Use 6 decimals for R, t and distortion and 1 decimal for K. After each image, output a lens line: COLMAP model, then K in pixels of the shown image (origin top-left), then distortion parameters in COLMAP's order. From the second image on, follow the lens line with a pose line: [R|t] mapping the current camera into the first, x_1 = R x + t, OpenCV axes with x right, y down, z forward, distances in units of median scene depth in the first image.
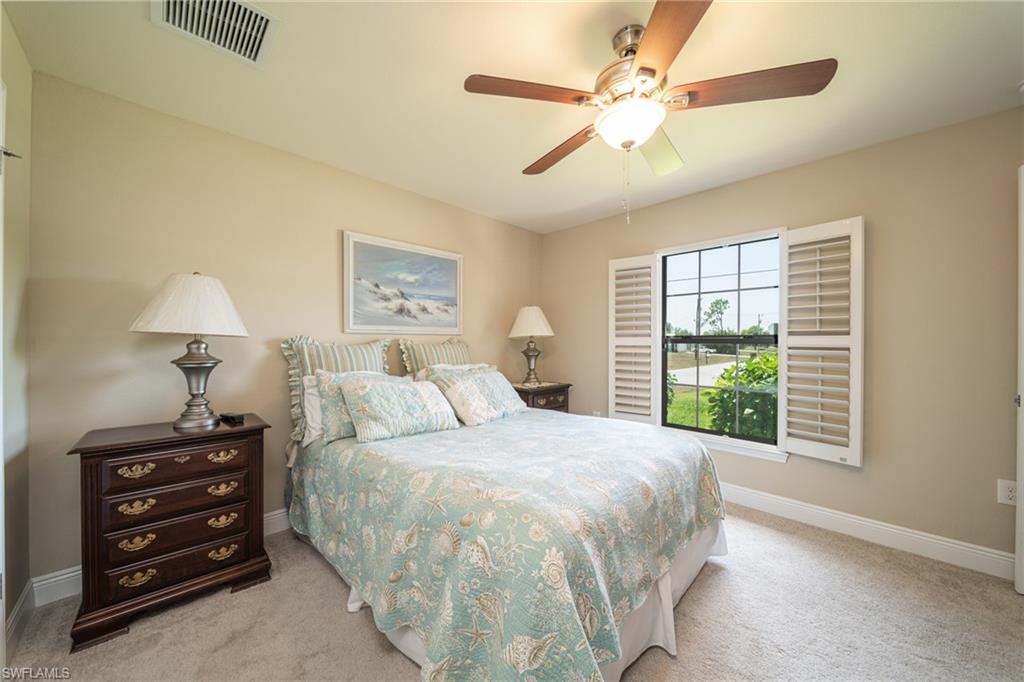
lens RADIAL K [[364.8, 0, 511.6], [0, 364.8, 344.3], [0, 0, 1]] dist [0.000811, -0.000959]
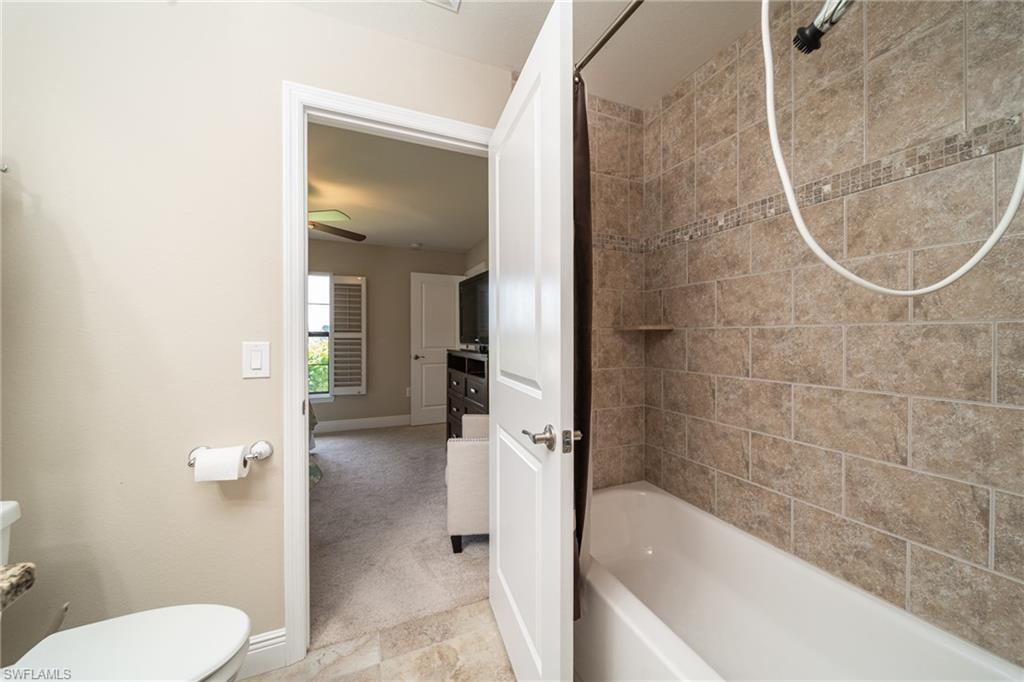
lens RADIAL K [[364.8, 0, 514.9], [0, 364.8, 337.2], [0, 0, 1]] dist [0.000811, -0.000959]
pose [[0.363374, -0.004211, 0.931634, -0.248715], [0.007470, 0.999971, 0.001606, 0.001942], [-0.931613, 0.006375, 0.363395, -0.206119]]
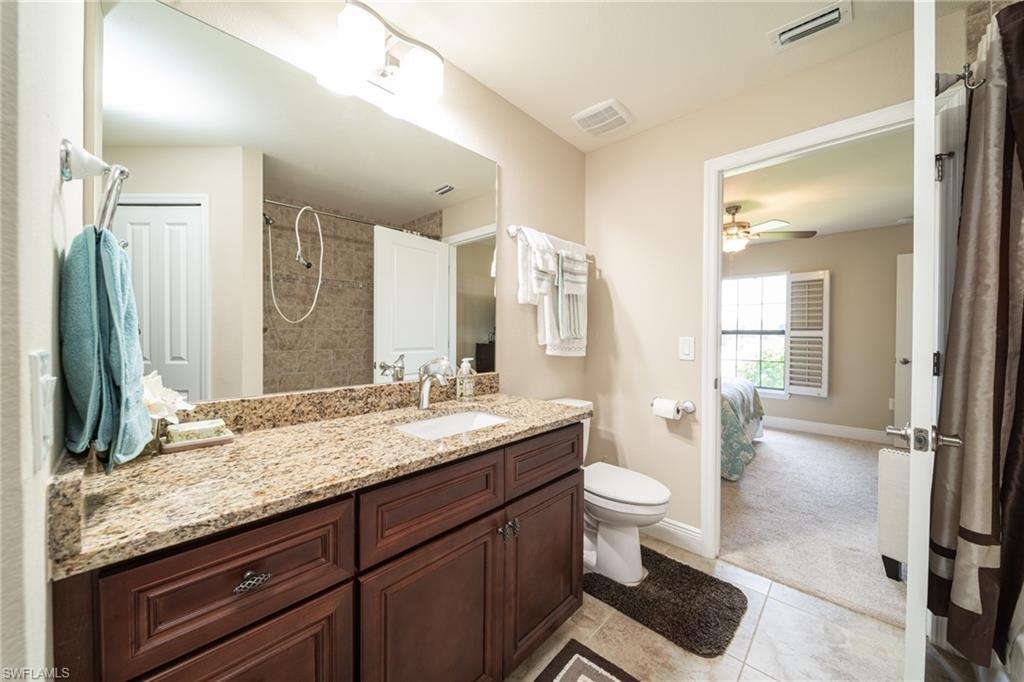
lens RADIAL K [[364.8, 0, 516.6], [0, 364.8, 339.2], [0, 0, 1]] dist [0.000811, -0.000959]
pose [[0.999597, 0.002673, 0.028246, -0.270034], [-0.002854, 0.999976, 0.006355, 0.004813], [-0.028228, -0.006433, 0.999581, -0.319936]]
